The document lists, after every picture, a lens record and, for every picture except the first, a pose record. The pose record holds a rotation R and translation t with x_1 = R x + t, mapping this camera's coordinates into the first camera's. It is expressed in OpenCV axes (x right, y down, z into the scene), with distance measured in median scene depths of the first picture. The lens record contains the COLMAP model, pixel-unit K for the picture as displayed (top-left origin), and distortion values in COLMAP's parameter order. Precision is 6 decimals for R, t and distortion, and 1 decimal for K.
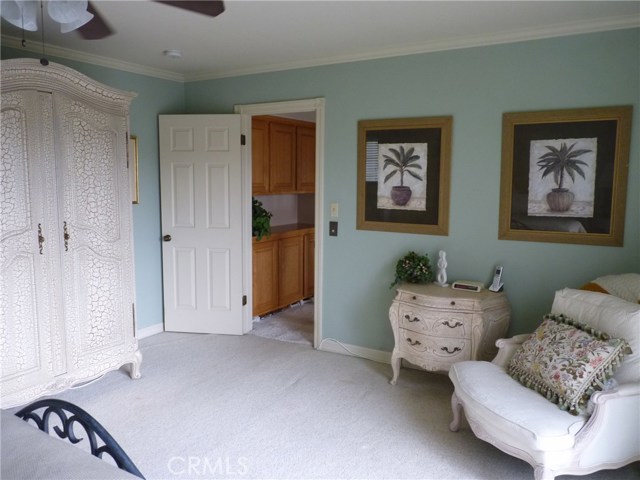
lens RADIAL K [[519.9, 0, 320.0], [0, 519.9, 240.0], [0, 0, 1]] dist [-0.005335, -0.006412]
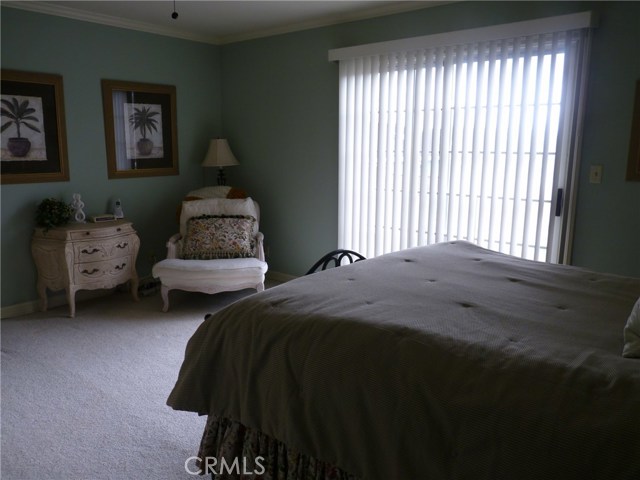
lens RADIAL K [[519.9, 0, 320.0], [0, 519.9, 240.0], [0, 0, 1]] dist [-0.005335, -0.006412]
pose [[0.143493, -0.188564, 0.971521, -0.846100], [0.115521, 0.978161, 0.172791, -0.015375], [-0.982886, 0.087437, 0.162142, 0.286452]]
